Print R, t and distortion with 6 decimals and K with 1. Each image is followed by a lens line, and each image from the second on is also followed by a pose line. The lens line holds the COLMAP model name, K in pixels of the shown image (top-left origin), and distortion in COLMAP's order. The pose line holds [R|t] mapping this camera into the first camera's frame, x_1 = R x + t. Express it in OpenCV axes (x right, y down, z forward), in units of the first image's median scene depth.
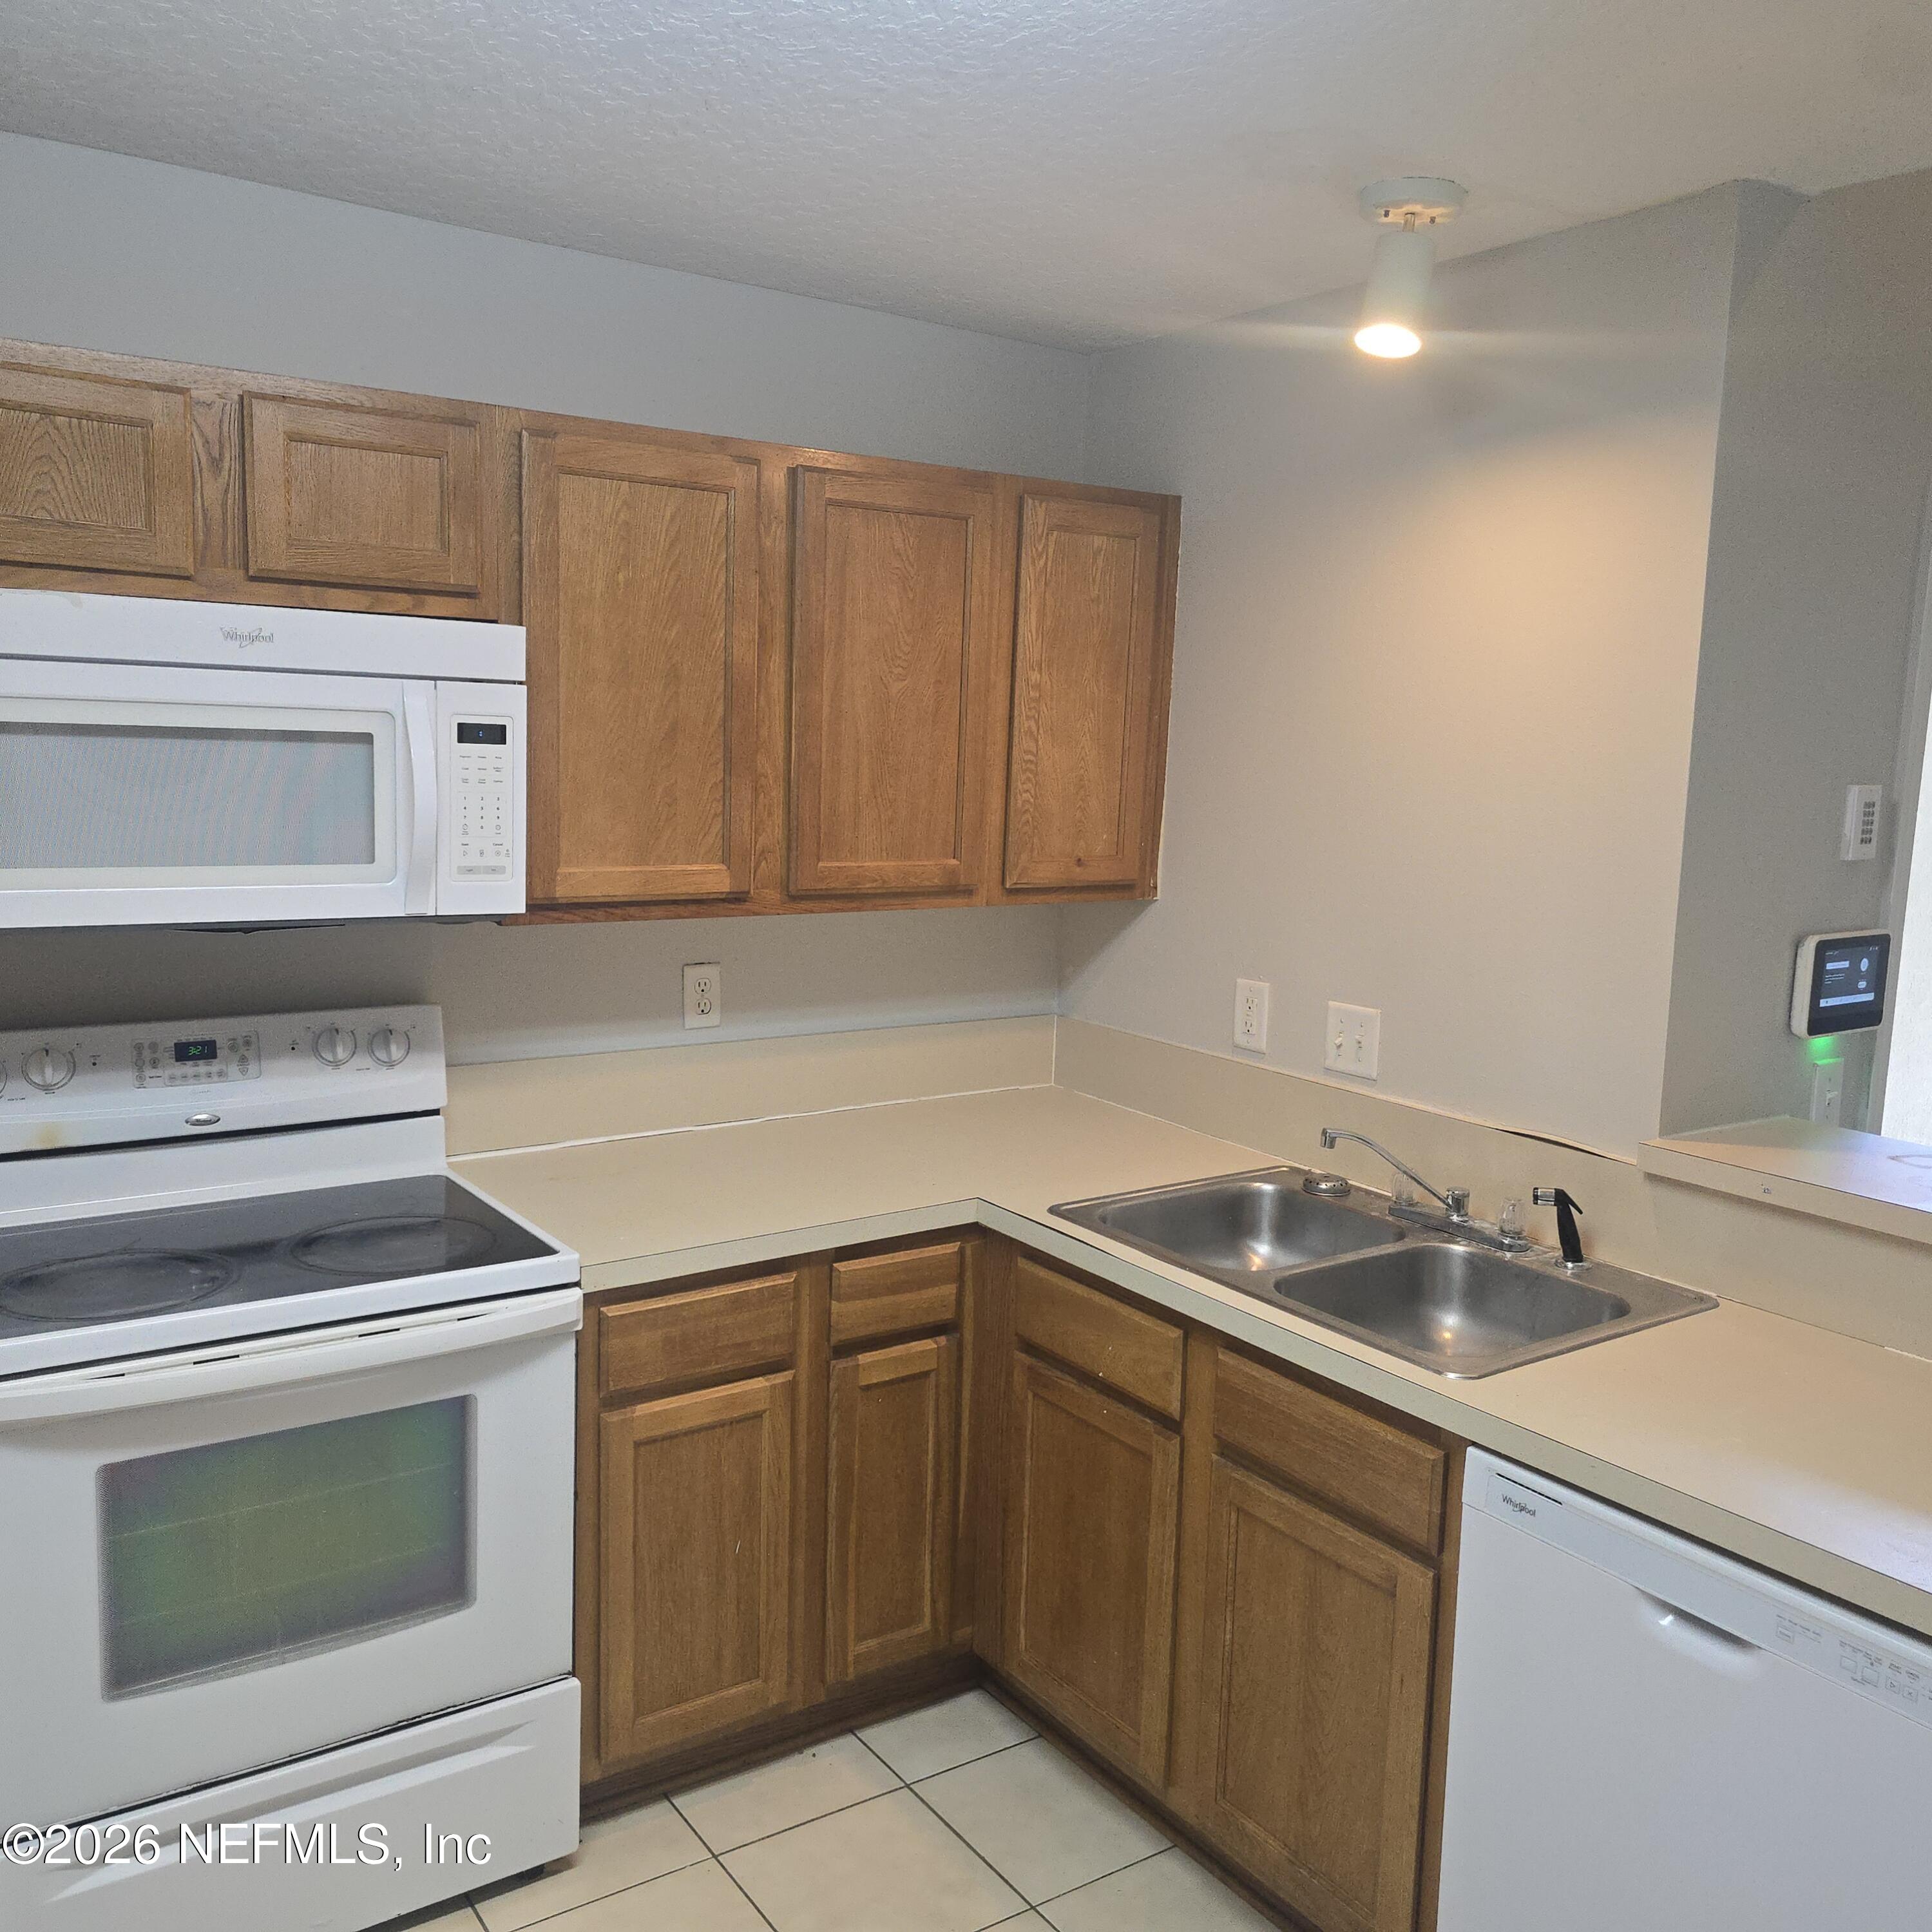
lens RADIAL K [[1714.5, 0, 964.6], [0, 1714.5, 996.0], [0, 0, 1]] dist [0.073659, -0.163504]
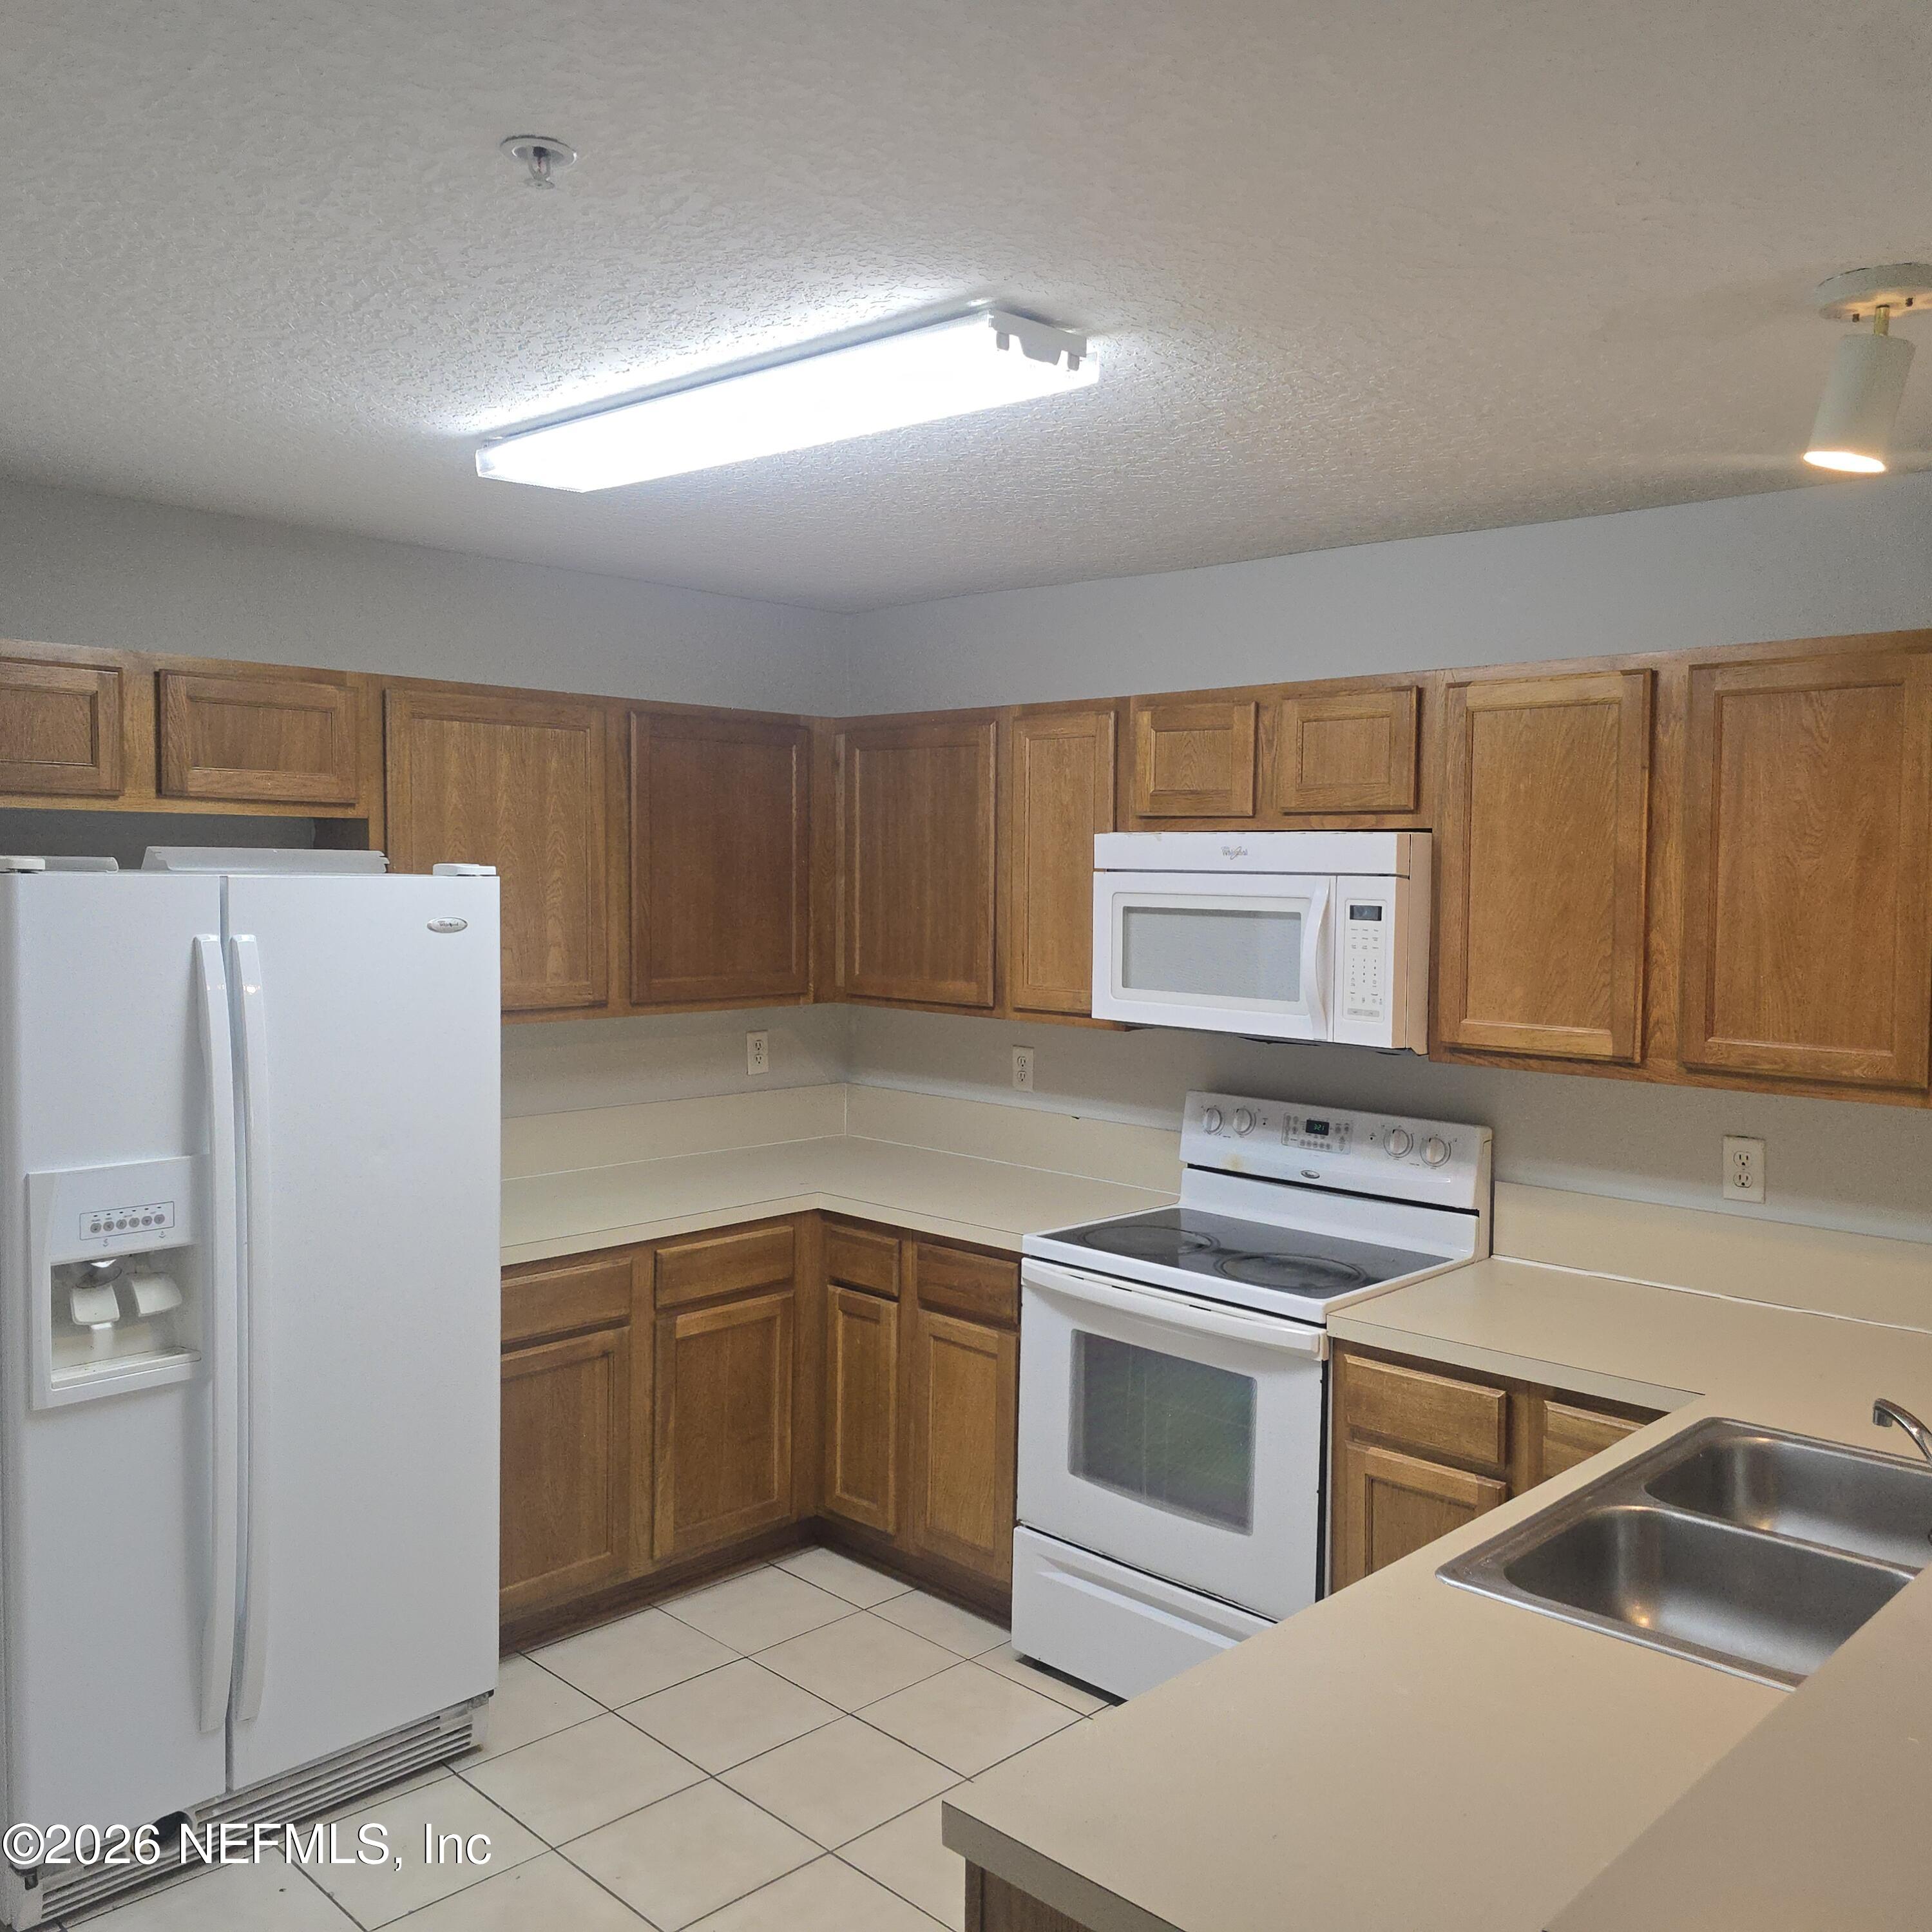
lens RADIAL K [[1693.3, 0, 970.3], [0, 1693.3, 975.4], [0, 0, 1]] dist [0.076112, -0.077109]
pose [[0.189322, 0.032494, -0.981377, 0.909734], [-0.156828, 0.987623, 0.002447, -0.053078], [0.969310, 0.153445, 0.192075, 0.411945]]
